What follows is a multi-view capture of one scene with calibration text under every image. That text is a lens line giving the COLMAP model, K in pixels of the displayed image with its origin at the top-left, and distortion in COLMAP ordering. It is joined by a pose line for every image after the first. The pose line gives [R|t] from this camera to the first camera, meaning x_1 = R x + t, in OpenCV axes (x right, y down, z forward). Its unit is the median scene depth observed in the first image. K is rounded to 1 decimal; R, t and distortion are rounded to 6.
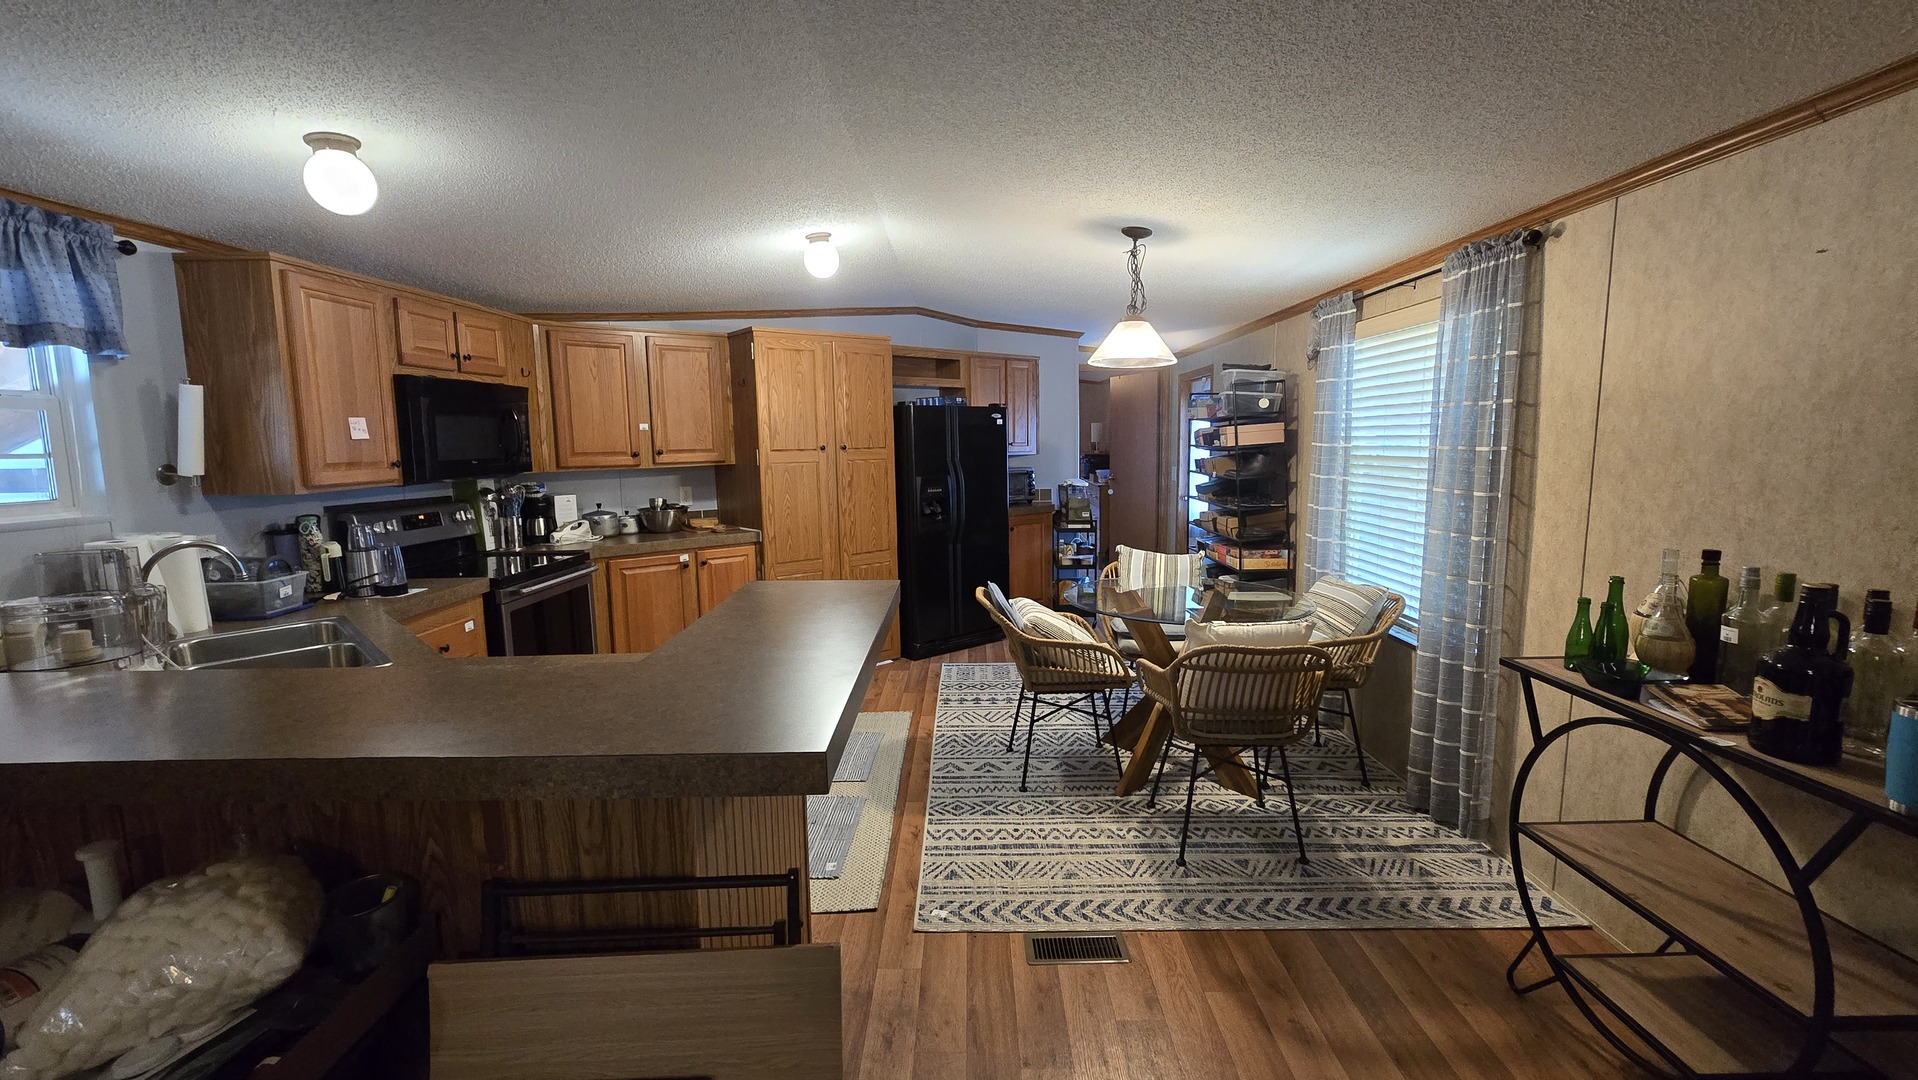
lens RADIAL K [[779.9, 0, 965.5], [0, 779.9, 536.2], [0, 0, 1]] dist [-0.007406, 0.000515]
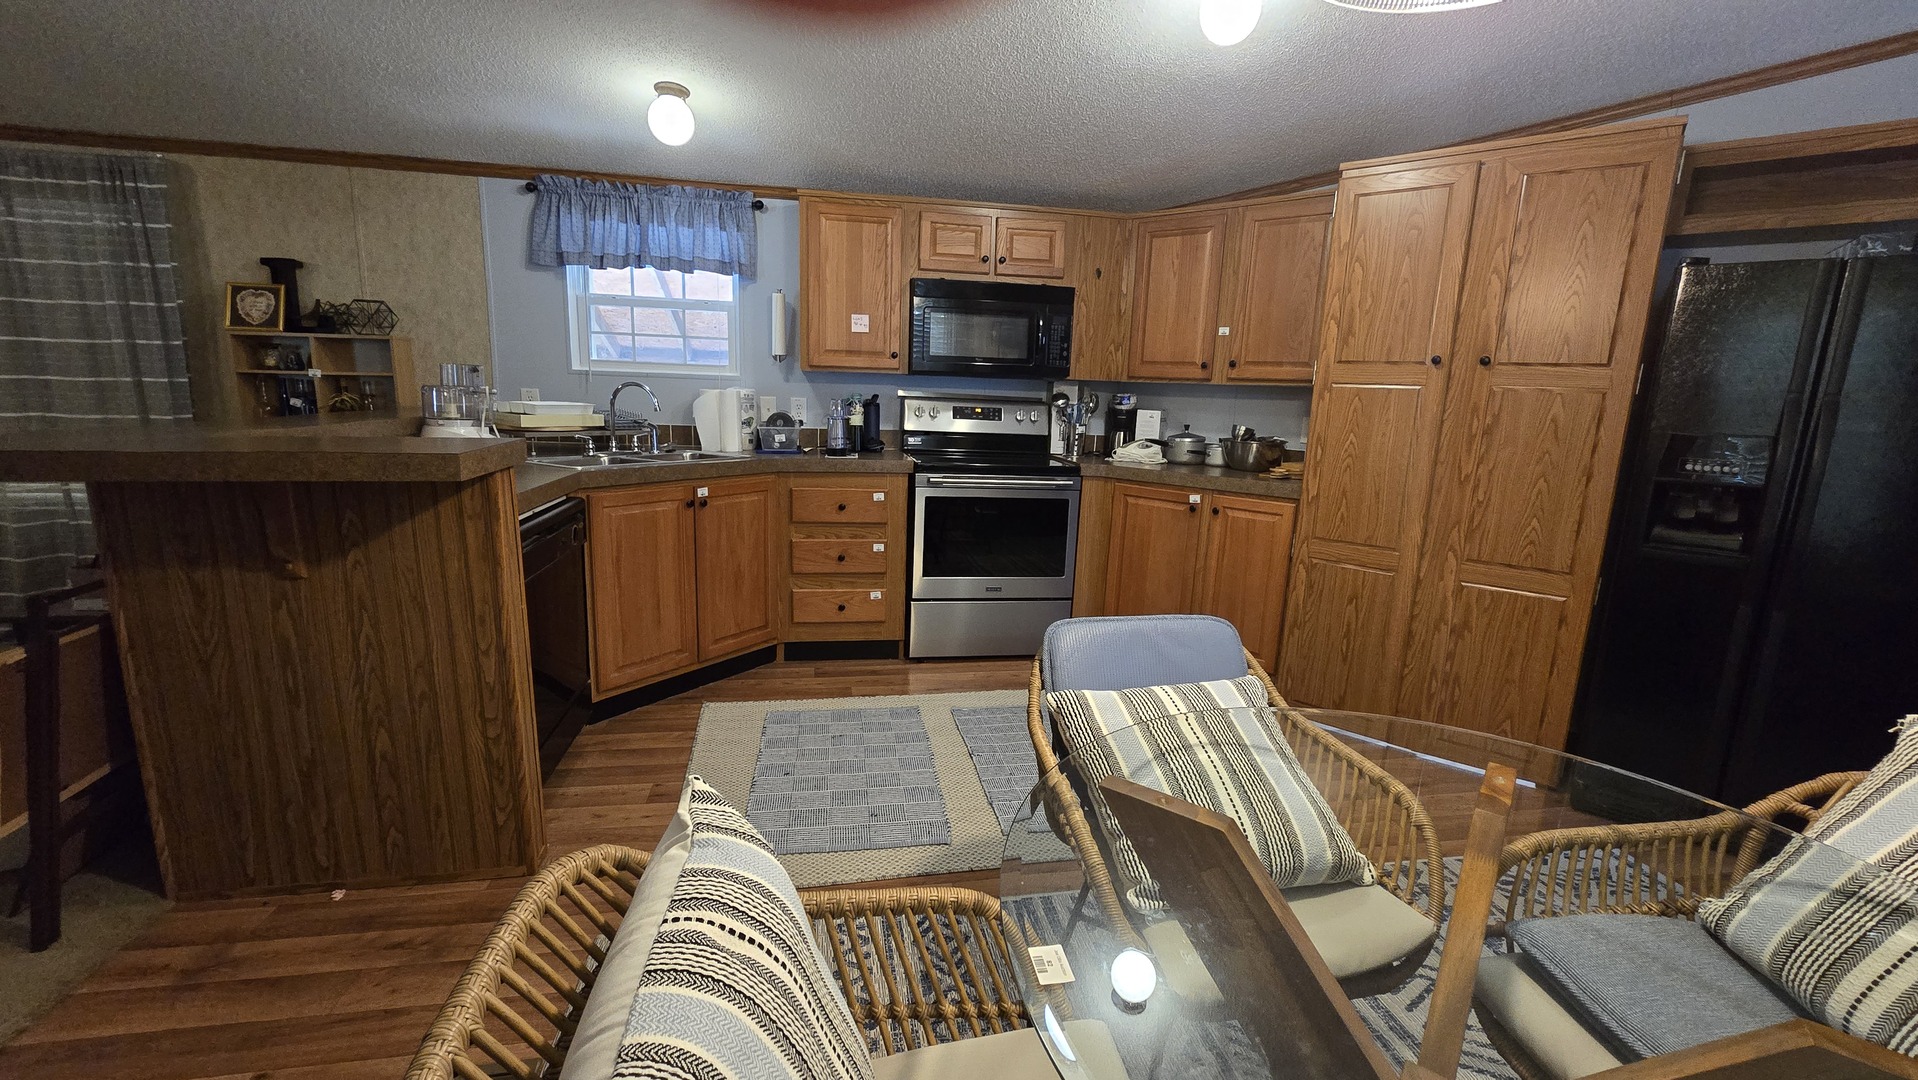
lens RADIAL K [[779.9, 0, 965.5], [0, 779.9, 536.2], [0, 0, 1]] dist [-0.007406, 0.000515]
pose [[0.187576, 0.209149, -0.959725, 0.398326], [-0.161299, 0.970363, 0.179941, -0.044194], [0.968916, 0.121050, 0.215752, 0.697347]]
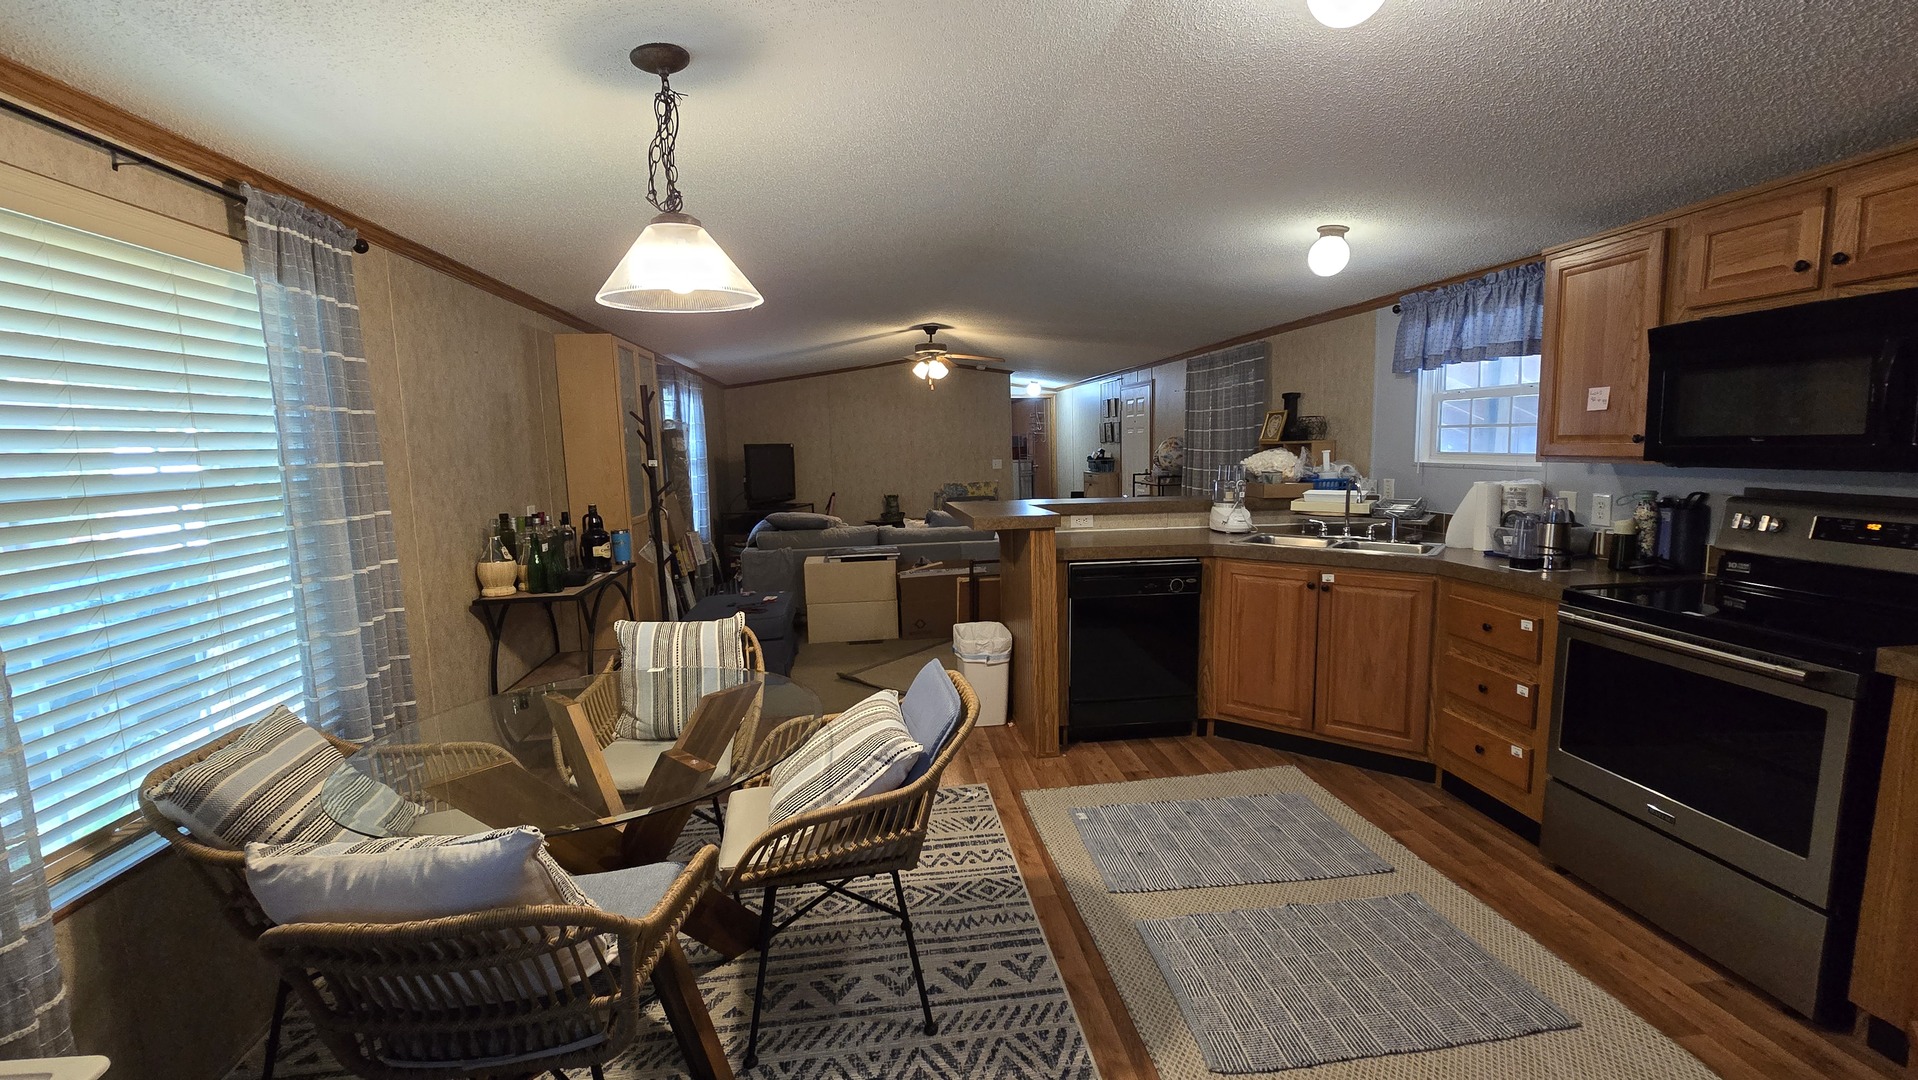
lens RADIAL K [[779.9, 0, 965.5], [0, 779.9, 536.2], [0, 0, 1]] dist [-0.007406, 0.000515]
pose [[-0.989626, 0.051593, -0.134081, 0.083204], [0.017551, 0.969717, 0.243599, -0.164249], [0.142589, 0.238719, -0.960563, 1.368094]]
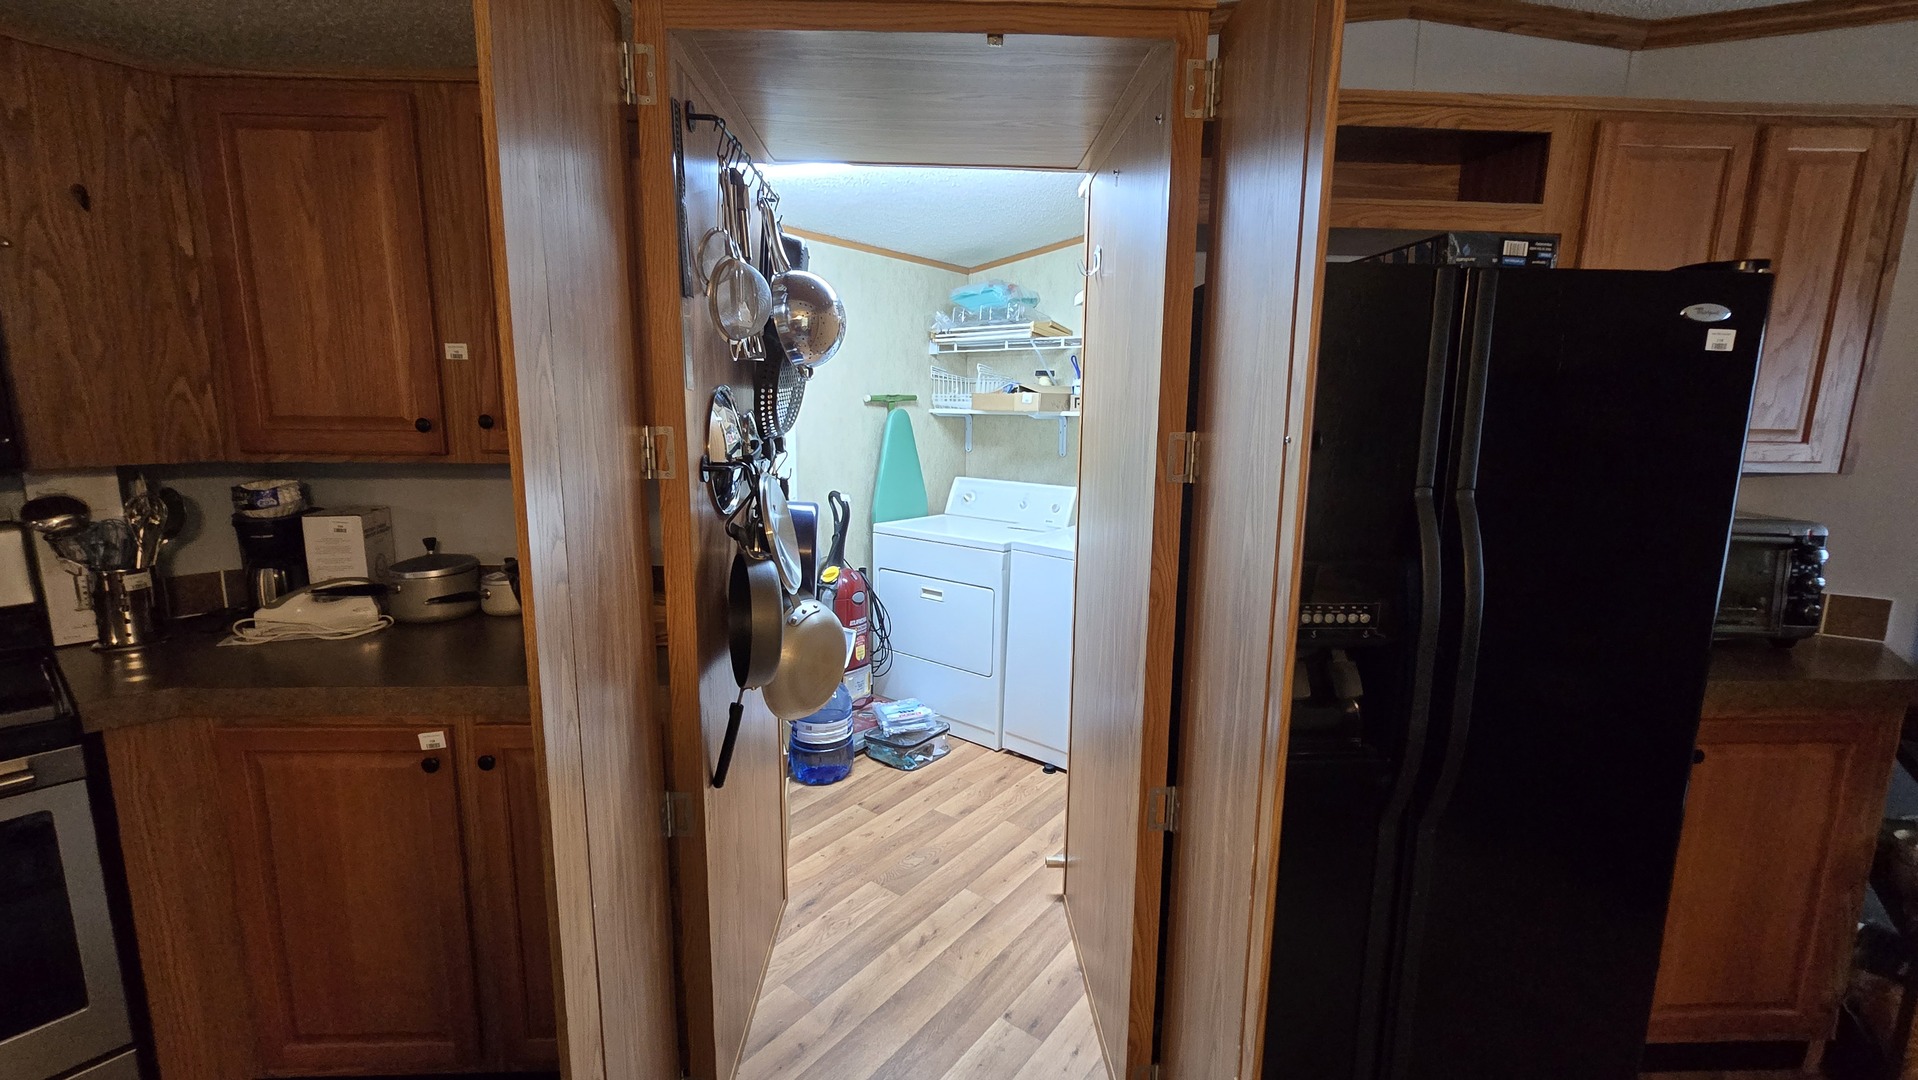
lens RADIAL K [[785.5, 0, 981.0], [0, 785.5, 544.9], [0, 0, 1]] dist [-0.006976, 0.000259]
pose [[0.799517, 0.129631, -0.586488, 0.018101], [-0.098335, 0.991508, 0.085099, -0.122606], [0.592539, -0.010365, 0.805475, 0.986183]]
